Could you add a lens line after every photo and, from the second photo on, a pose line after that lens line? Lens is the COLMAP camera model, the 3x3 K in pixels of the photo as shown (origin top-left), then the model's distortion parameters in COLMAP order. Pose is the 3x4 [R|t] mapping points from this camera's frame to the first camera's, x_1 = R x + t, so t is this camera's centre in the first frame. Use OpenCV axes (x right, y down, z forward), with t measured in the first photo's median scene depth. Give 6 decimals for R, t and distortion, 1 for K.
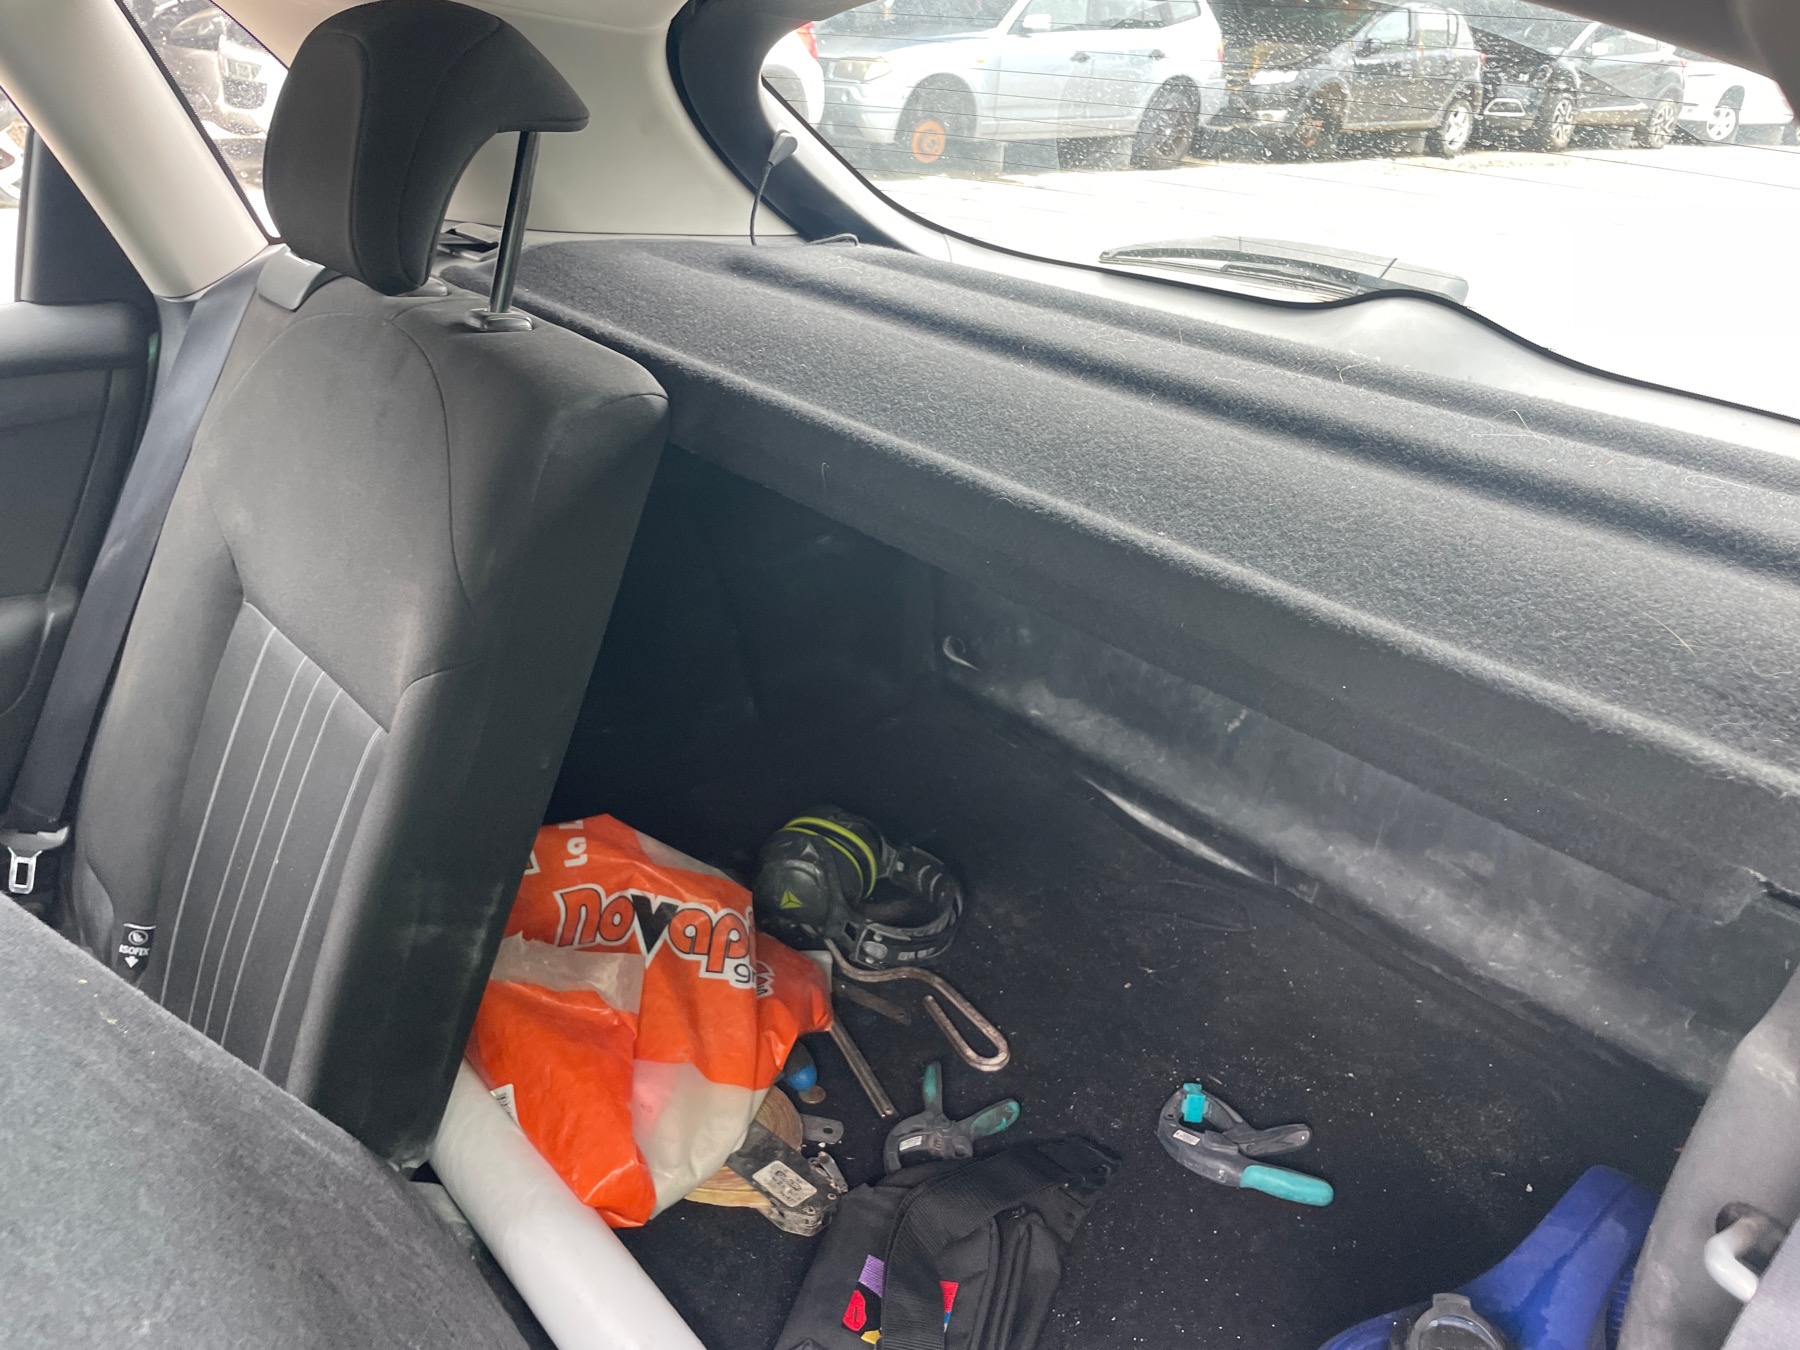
lens RADIAL K [[1363.7, 0, 885.2], [0, 1363.7, 684.4], [0, 0, 1]] dist [0.076327, -0.099809]
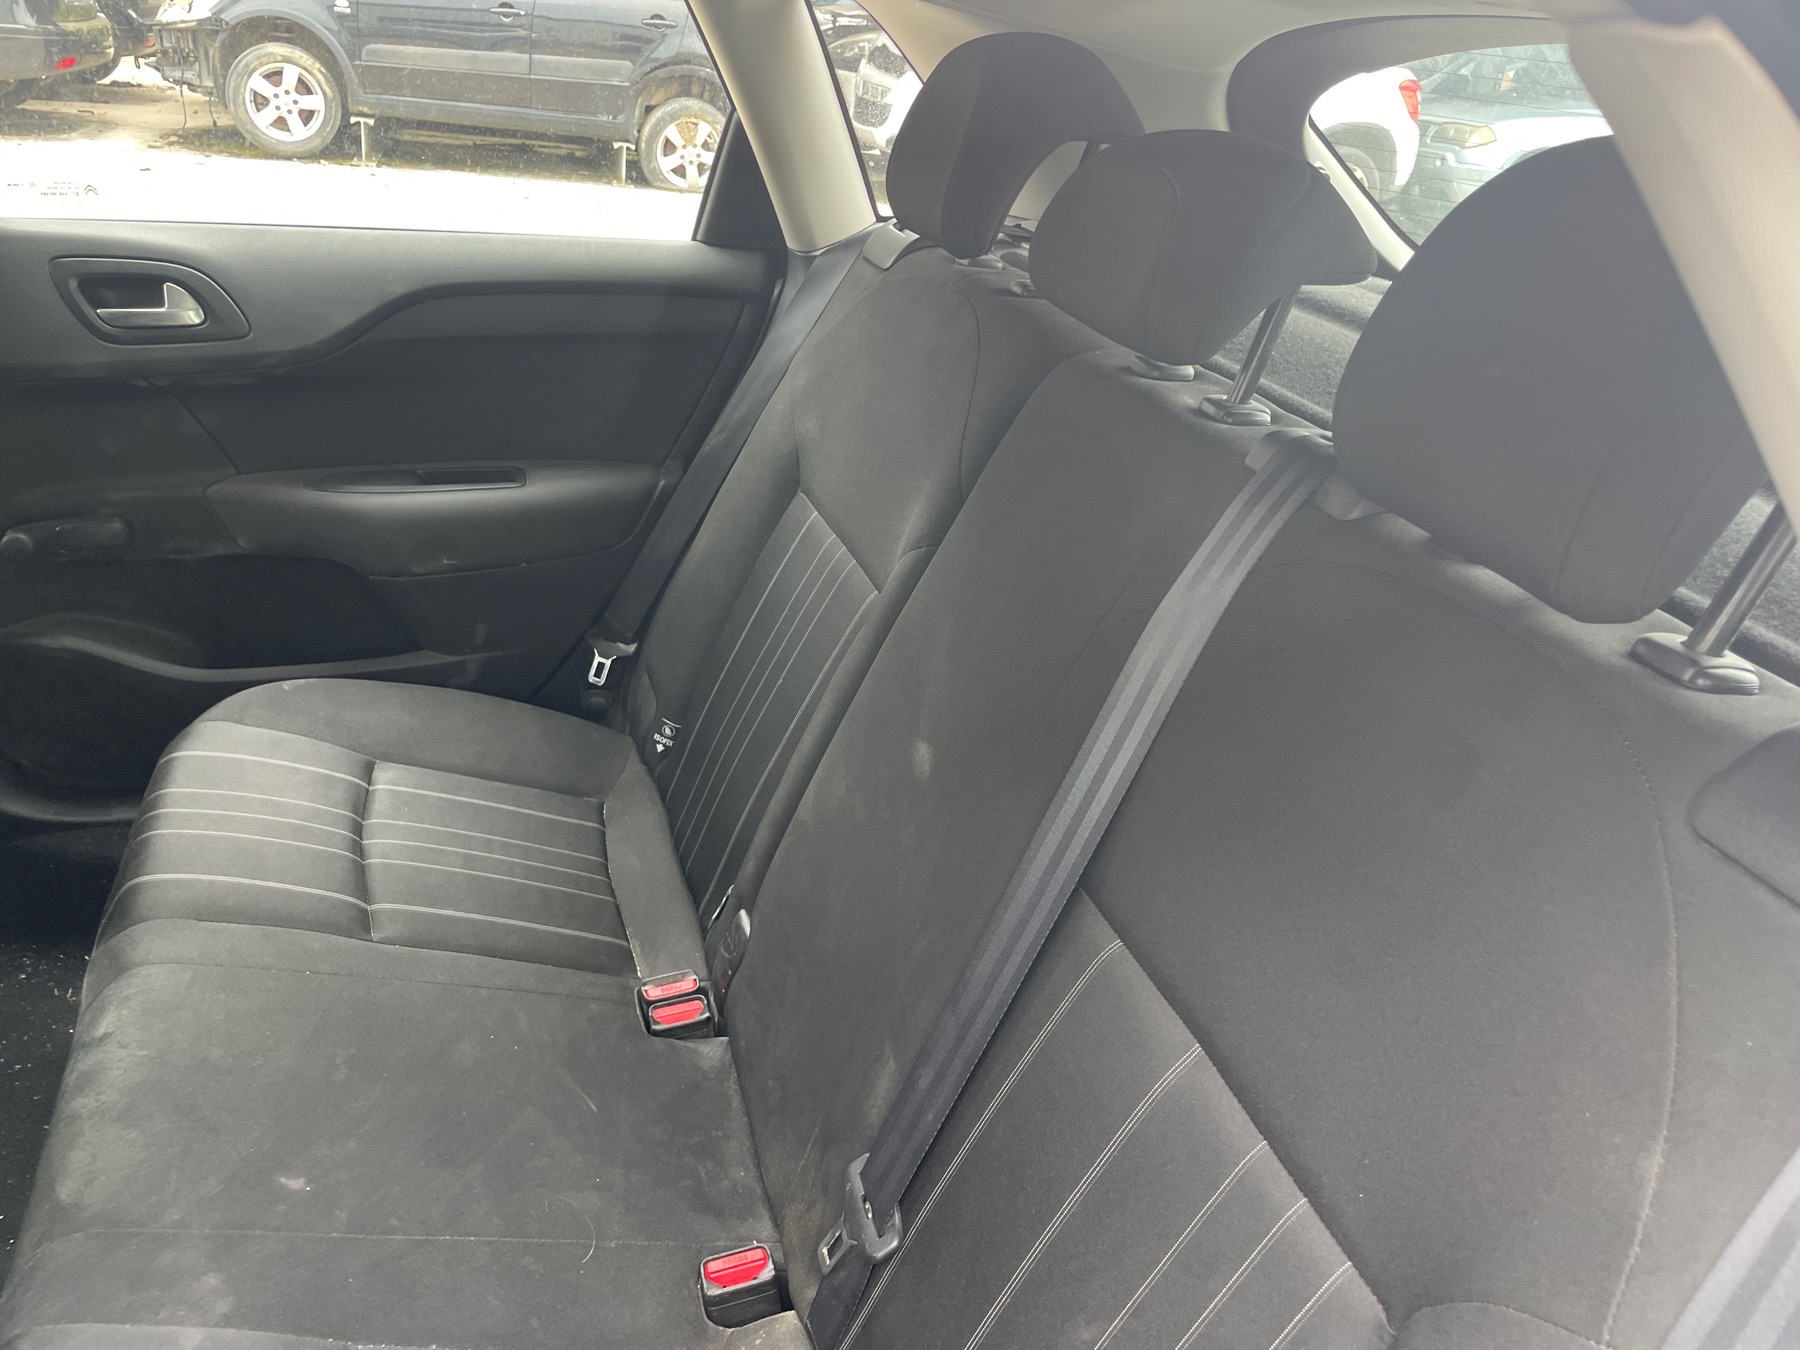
lens RADIAL K [[1363.7, 0, 901.1], [0, 1363.7, 683.5], [0, 0, 1]] dist [0.076327, -0.099809]
pose [[0.925242, 0.211265, -0.315110, 0.058520], [-0.220321, 0.975402, 0.007040, 0.080891], [0.308846, 0.062912, 0.949029, -0.156144]]
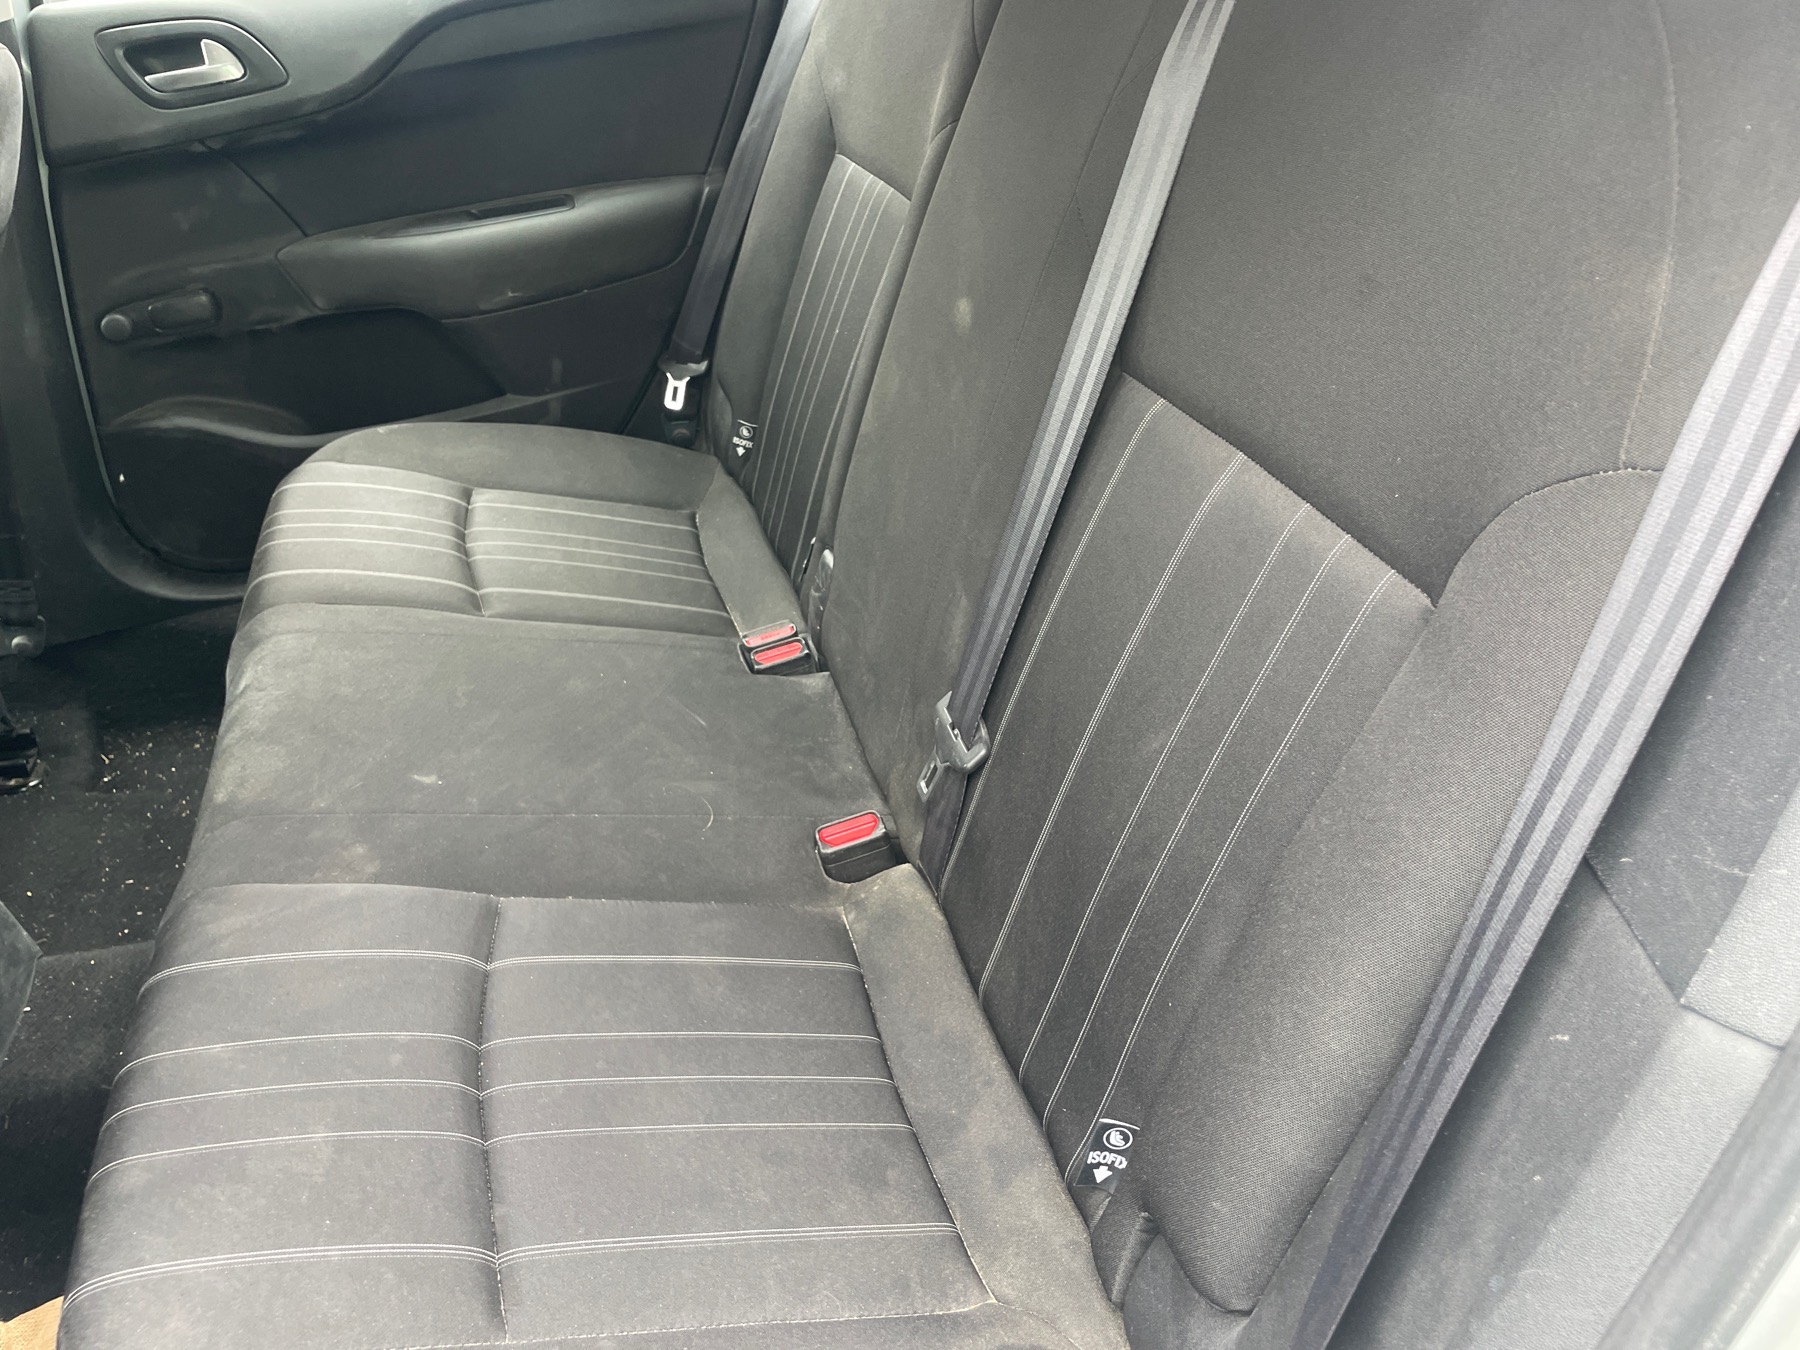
lens RADIAL K [[1363.7, 0, 896.4], [0, 1363.7, 668.5], [0, 0, 1]] dist [0.076327, -0.099809]
pose [[0.909286, 0.122184, -0.397832, 0.136044], [-0.087365, 0.990672, 0.104577, 0.255836], [0.406899, -0.060334, 0.911479, -0.143403]]
